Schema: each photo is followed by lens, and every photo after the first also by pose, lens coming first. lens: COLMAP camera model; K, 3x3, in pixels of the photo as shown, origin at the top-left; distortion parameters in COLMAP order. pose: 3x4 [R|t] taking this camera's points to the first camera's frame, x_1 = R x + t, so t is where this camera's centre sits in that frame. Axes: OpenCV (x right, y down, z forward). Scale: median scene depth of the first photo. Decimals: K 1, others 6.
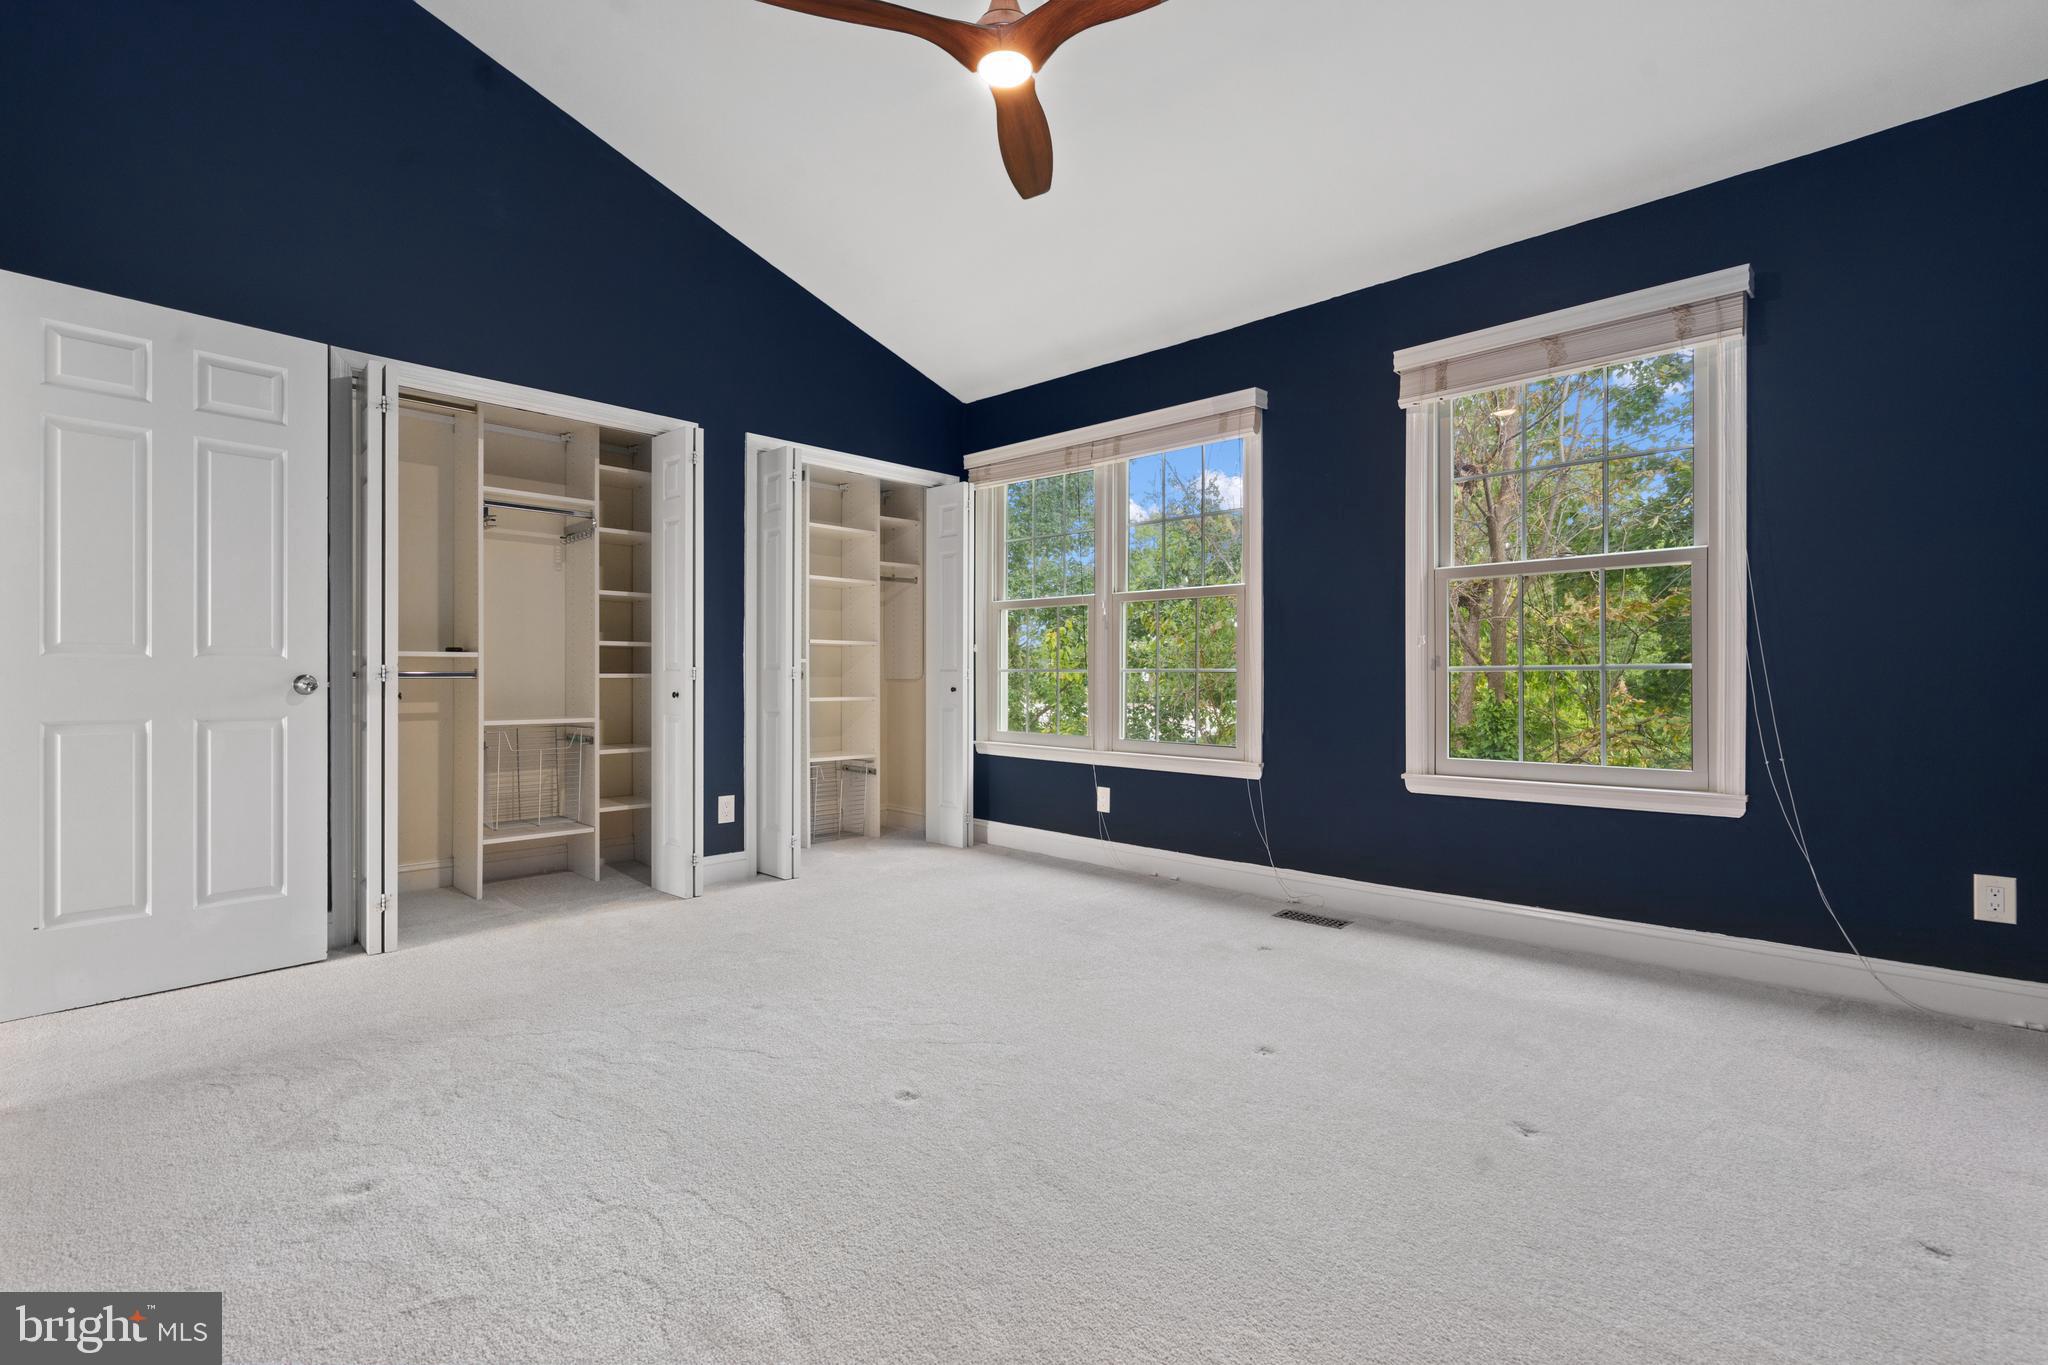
lens RADIAL K [[940.8, 0, 1027.7], [0, 940.8, 672.6], [0, 0, 1]] dist [-0.002502, 0.000961]
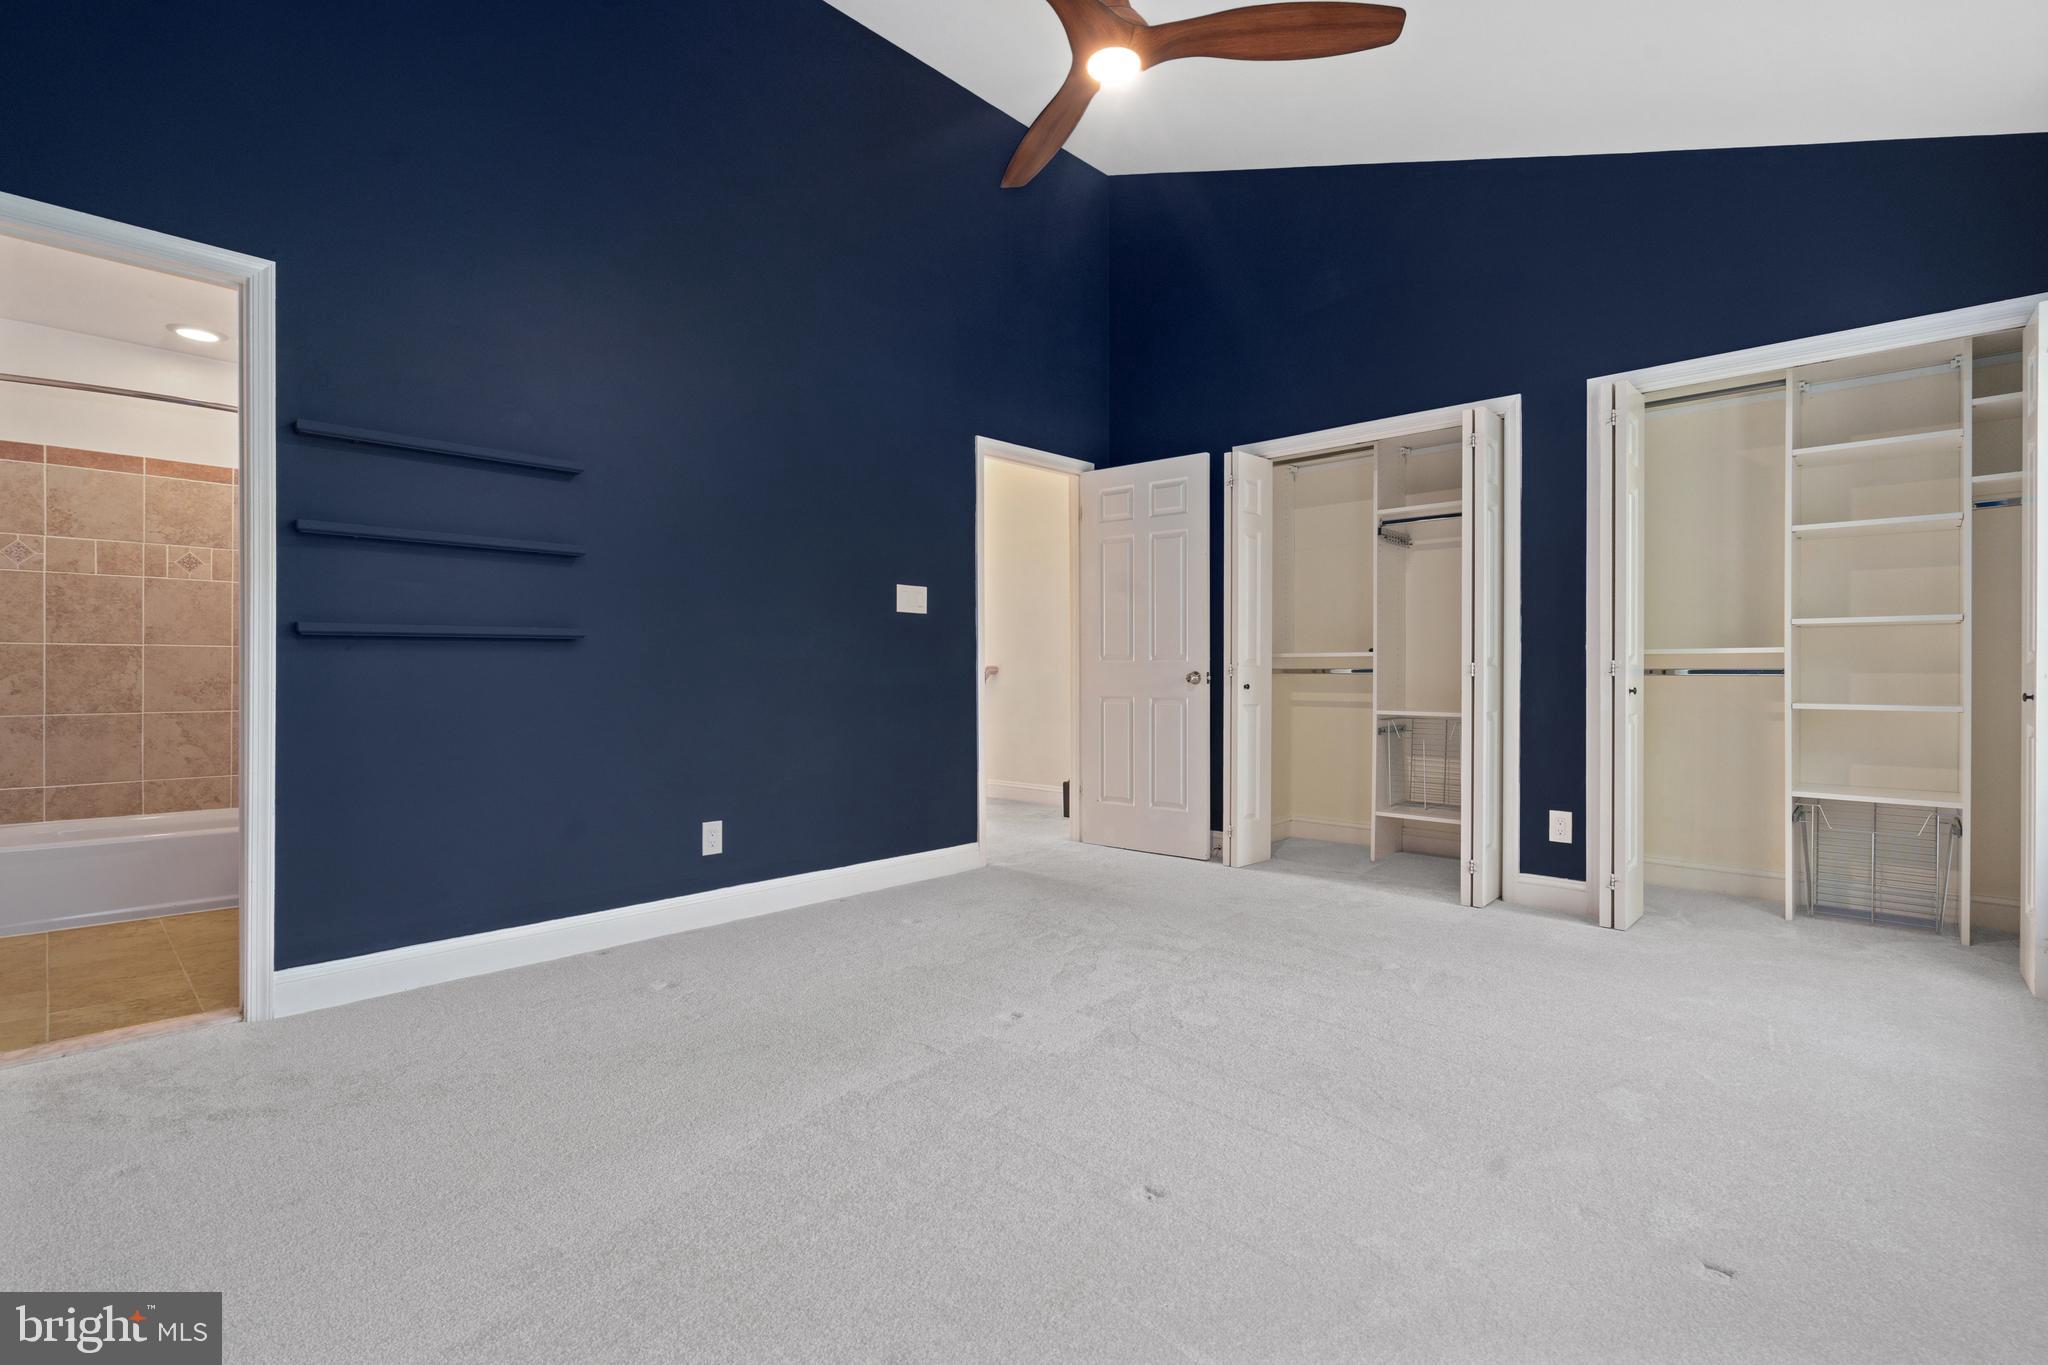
lens RADIAL K [[940.8, 0, 1027.7], [0, 940.8, 672.6], [0, 0, 1]] dist [-0.002502, 0.000961]
pose [[-0.015030, -0.002618, -0.999884, 0.565096], [0.002116, 0.999994, -0.002650, 0.005593], [0.999885, -0.002156, -0.015024, 0.541650]]
